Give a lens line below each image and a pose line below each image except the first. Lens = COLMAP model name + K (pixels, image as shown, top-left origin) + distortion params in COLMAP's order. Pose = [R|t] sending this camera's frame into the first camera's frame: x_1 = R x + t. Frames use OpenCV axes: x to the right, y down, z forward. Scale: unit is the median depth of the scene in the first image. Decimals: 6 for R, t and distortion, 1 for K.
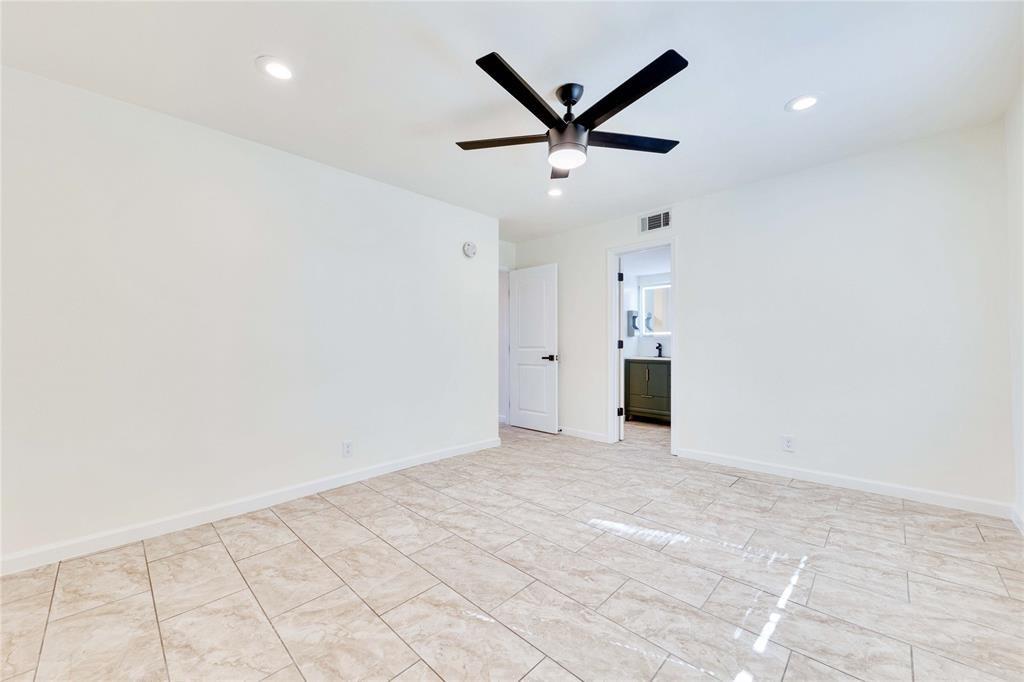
lens RADIAL K [[394.5, 0, 512.1], [0, 394.5, 341.8], [0, 0, 1]] dist [0.004530, -0.000050]
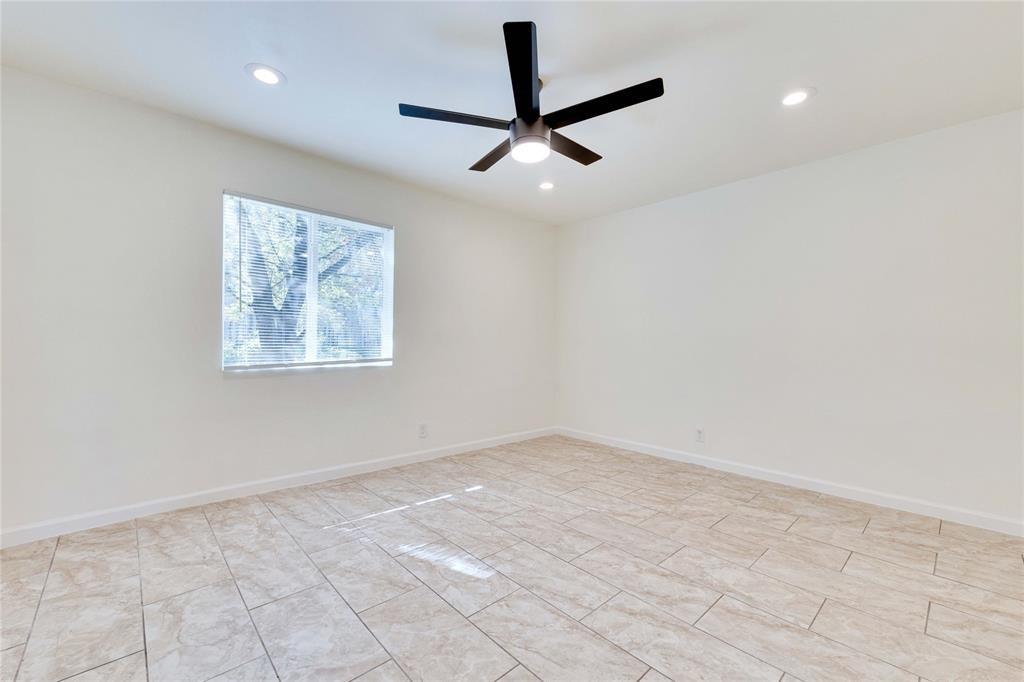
lens RADIAL K [[404.4, 0, 511.3], [0, 404.4, 342.7], [0, 0, 1]] dist [0.003607, -0.000865]
pose [[-0.998070, -0.002151, 0.062056, 0.114892], [-0.002511, 0.999981, -0.005712, 0.011188], [-0.062042, -0.005857, -0.998056, 1.856553]]
